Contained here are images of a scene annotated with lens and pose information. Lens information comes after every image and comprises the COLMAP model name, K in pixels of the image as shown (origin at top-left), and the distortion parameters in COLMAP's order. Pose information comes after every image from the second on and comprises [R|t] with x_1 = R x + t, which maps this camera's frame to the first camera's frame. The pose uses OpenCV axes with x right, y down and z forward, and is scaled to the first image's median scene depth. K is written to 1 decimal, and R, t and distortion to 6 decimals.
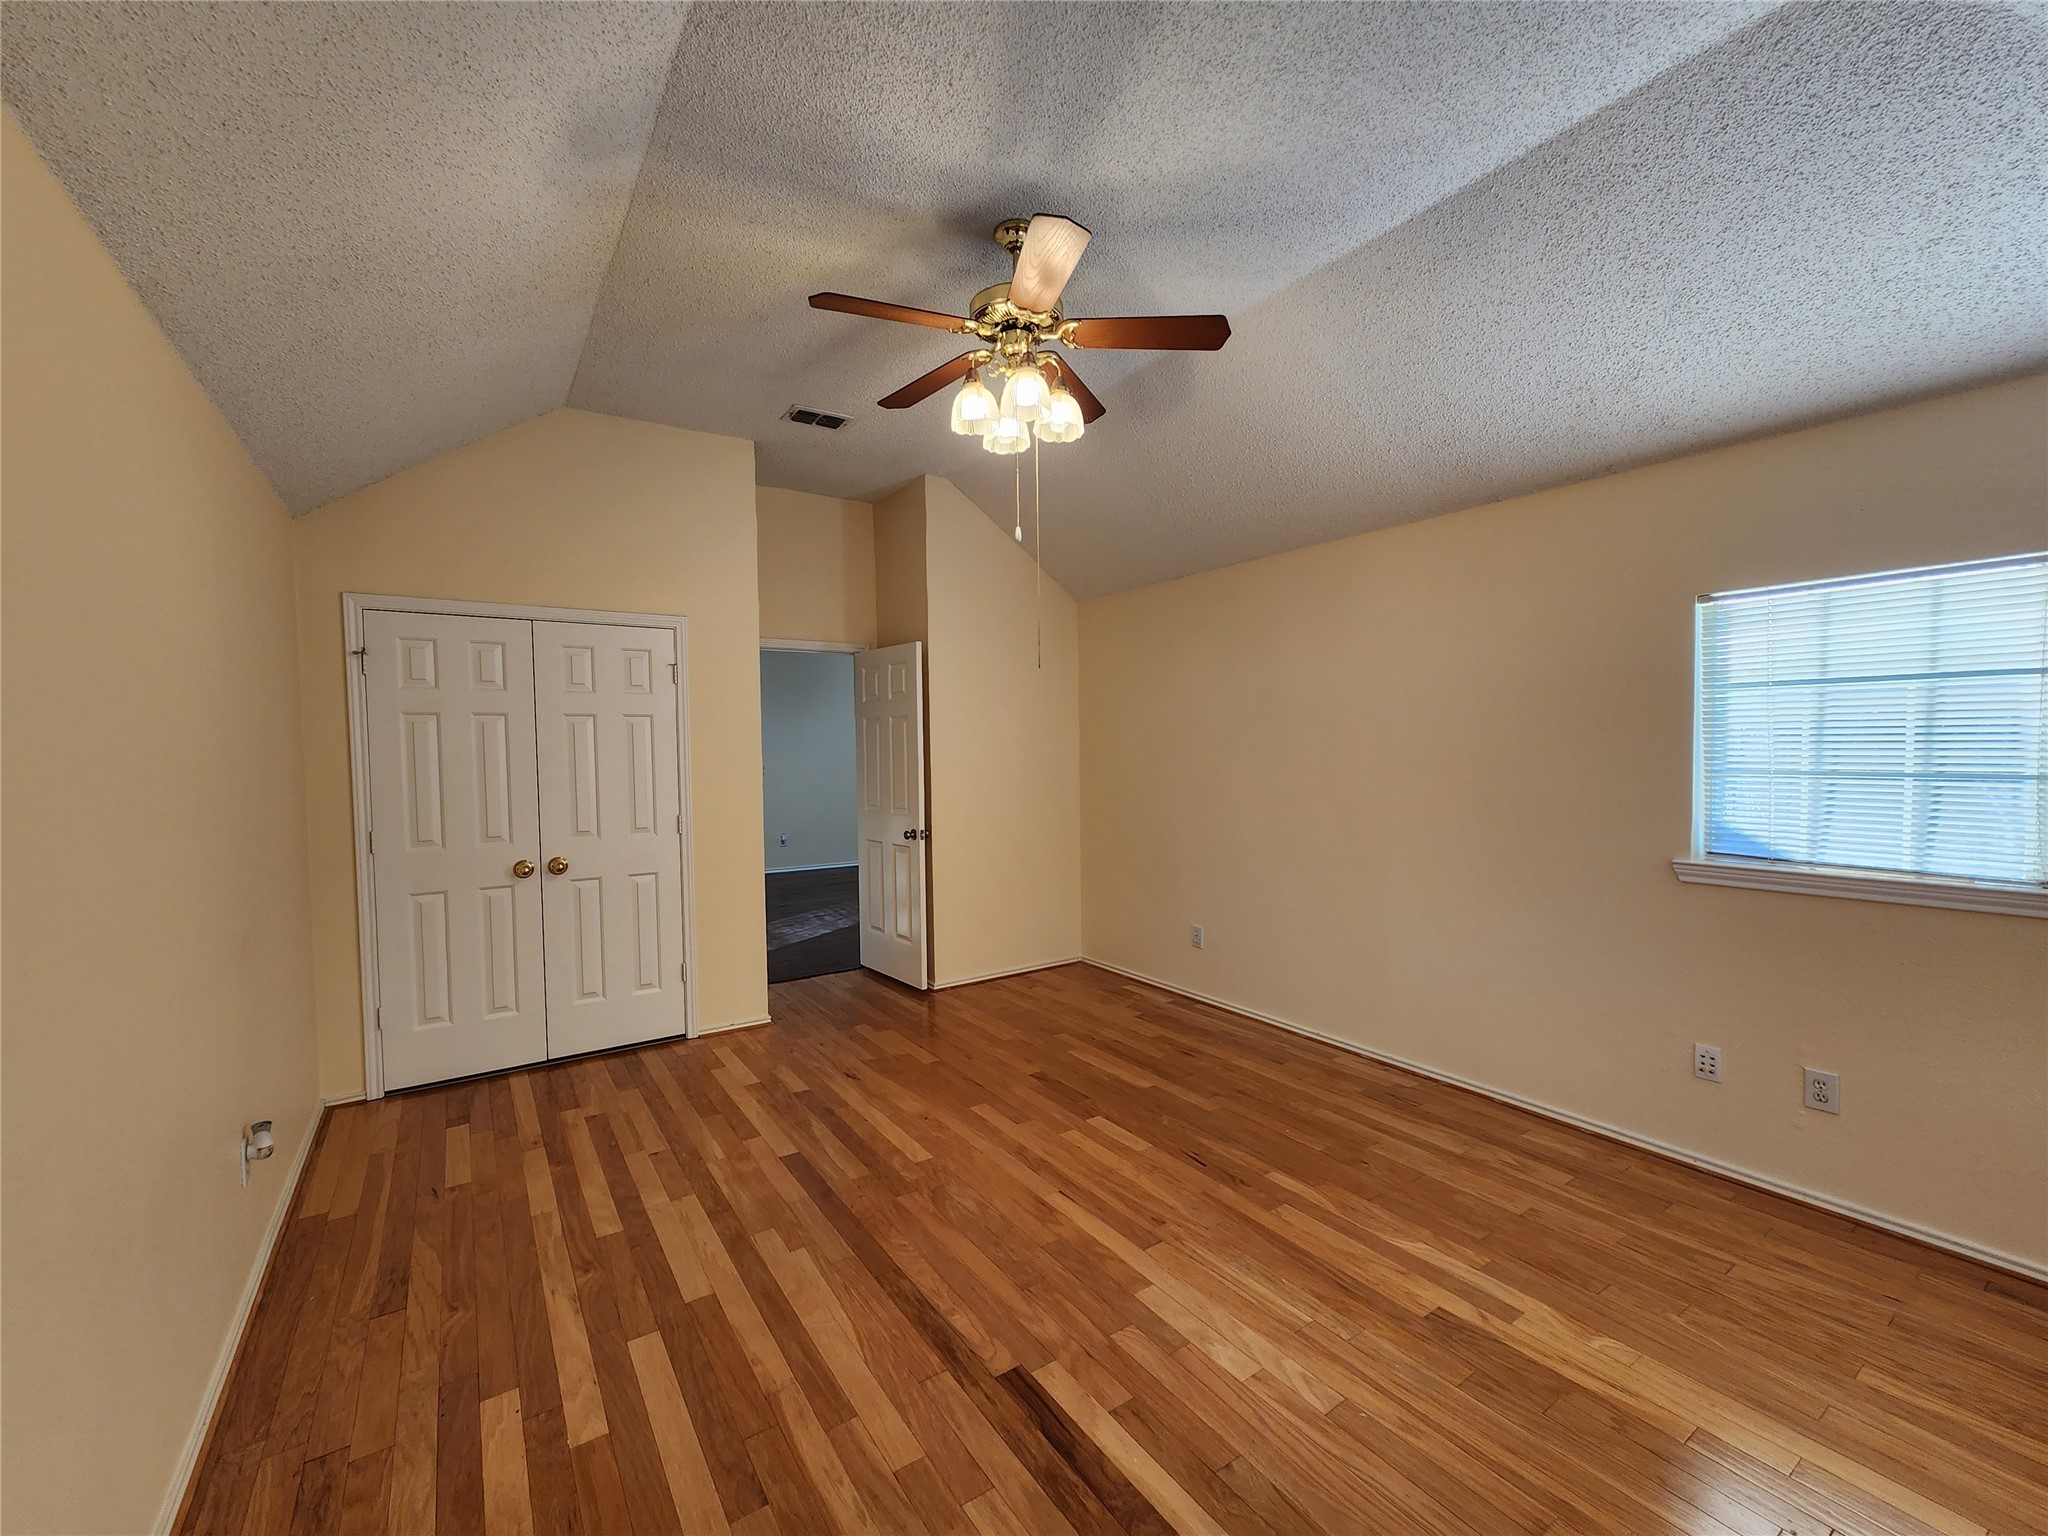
lens RADIAL K [[845.0, 0, 1017.8], [0, 845.0, 781.6], [0, 0, 1]] dist [0.002559, -0.002185]
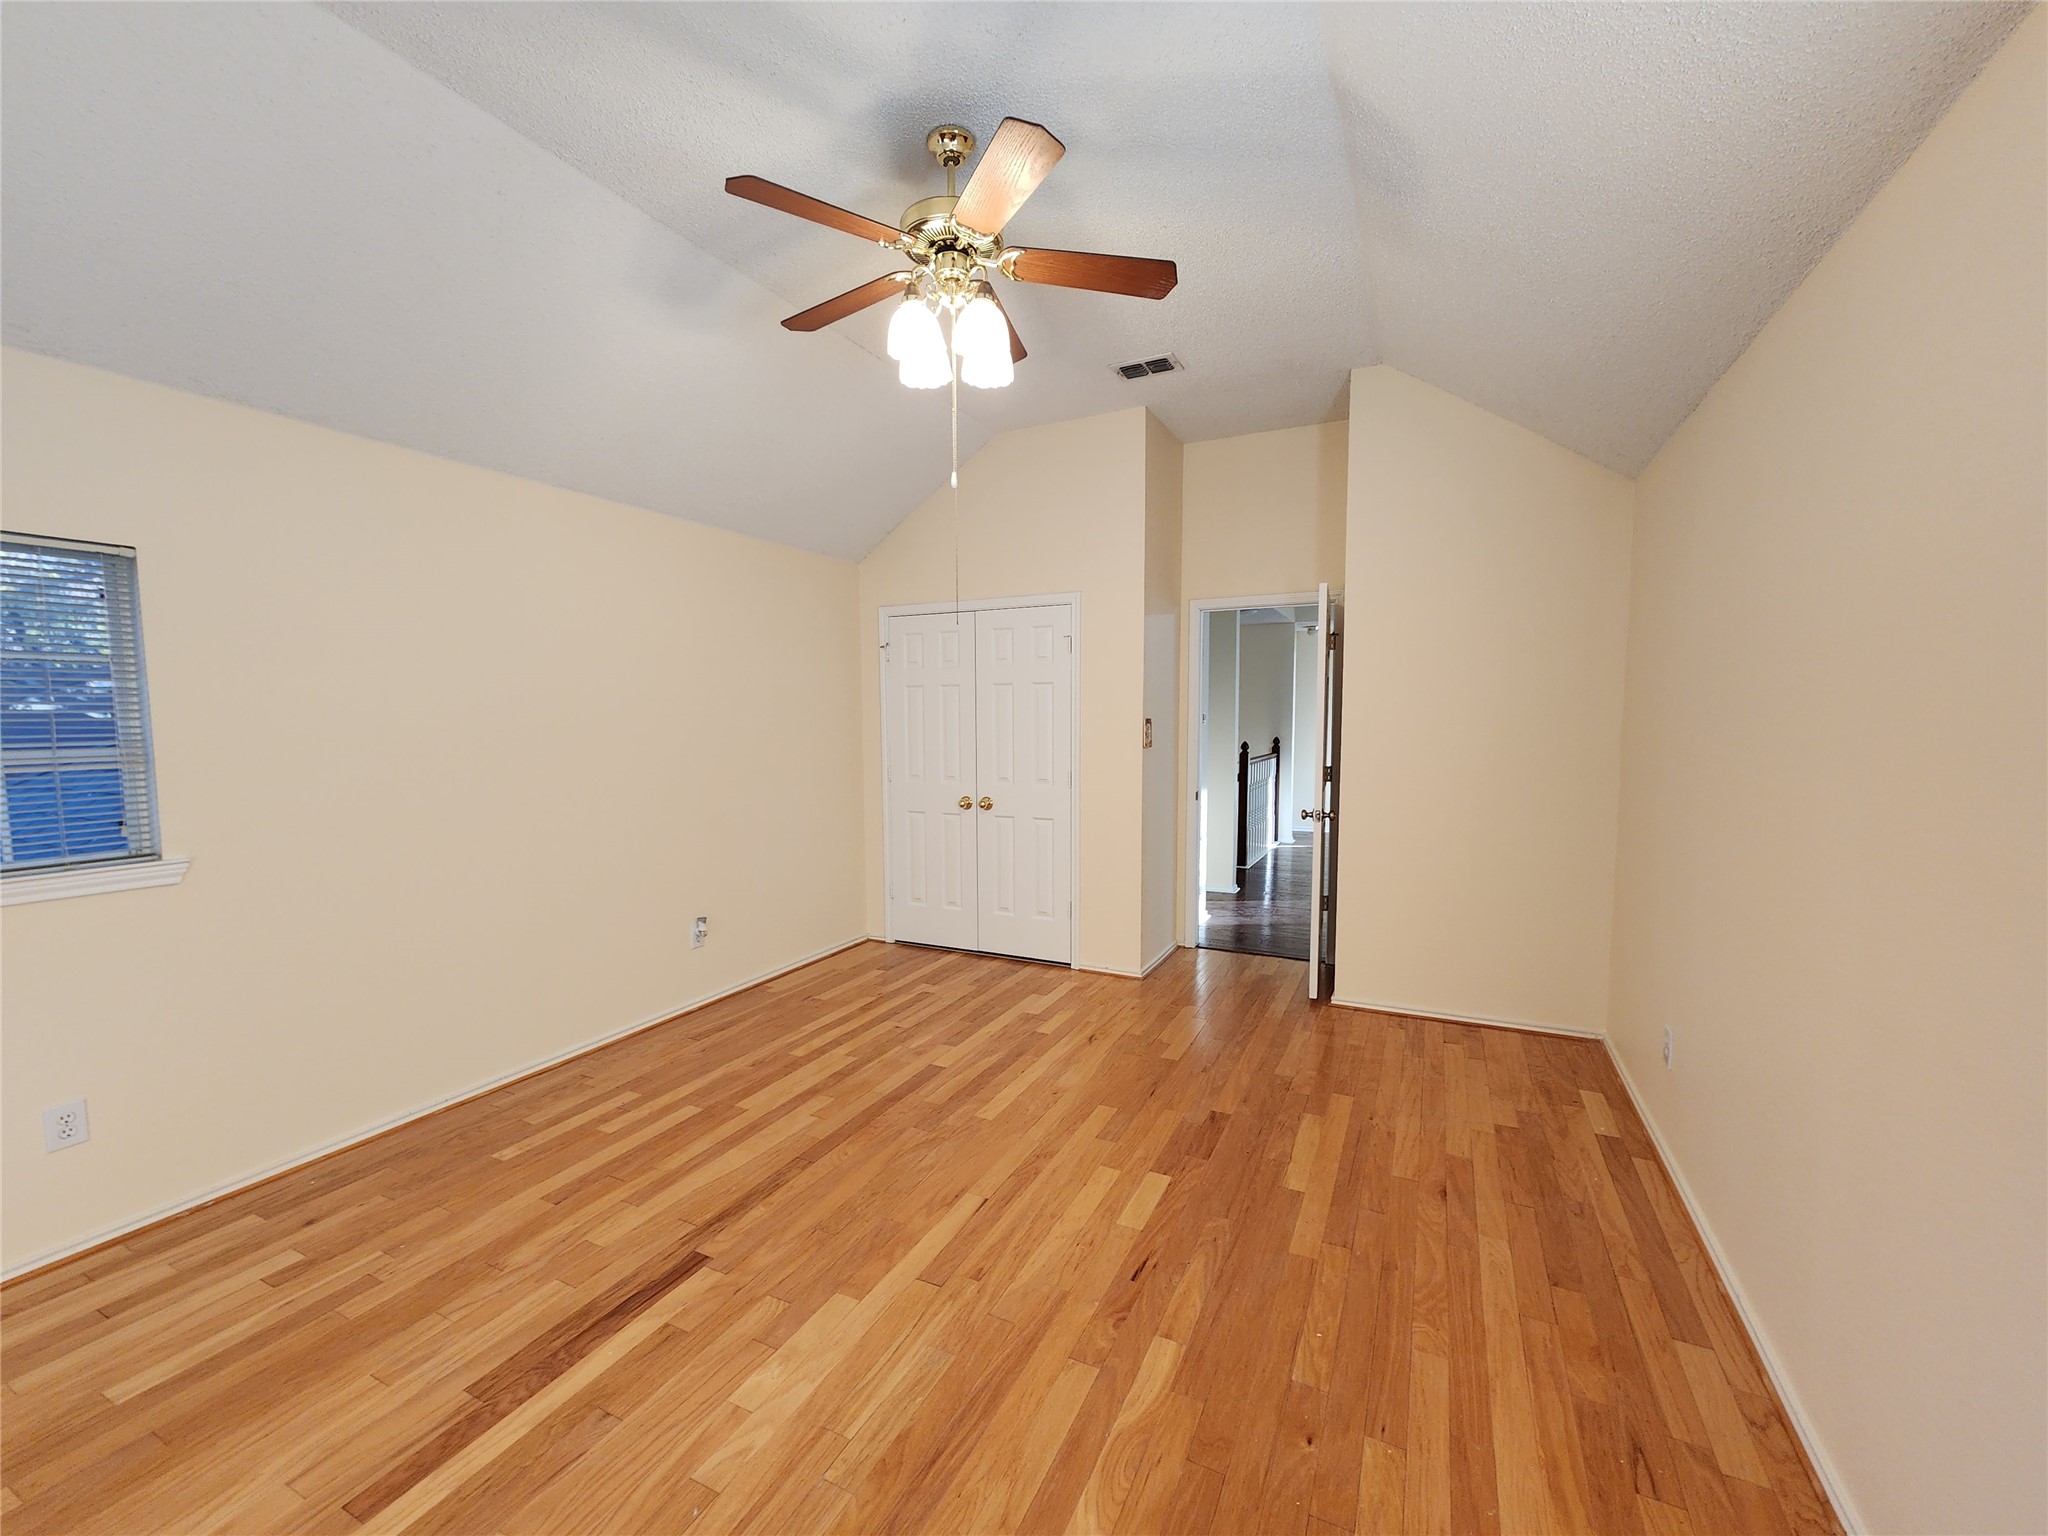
lens RADIAL K [[843.6, 0, 1018.1], [0, 843.6, 789.4], [0, 0, 1]] dist [0.003373, -0.003011]
pose [[0.490232, 0.084980, -0.867439, 0.737149], [-0.038924, 0.996377, 0.075614, -0.025221], [0.870722, -0.003304, 0.491764, 0.521012]]
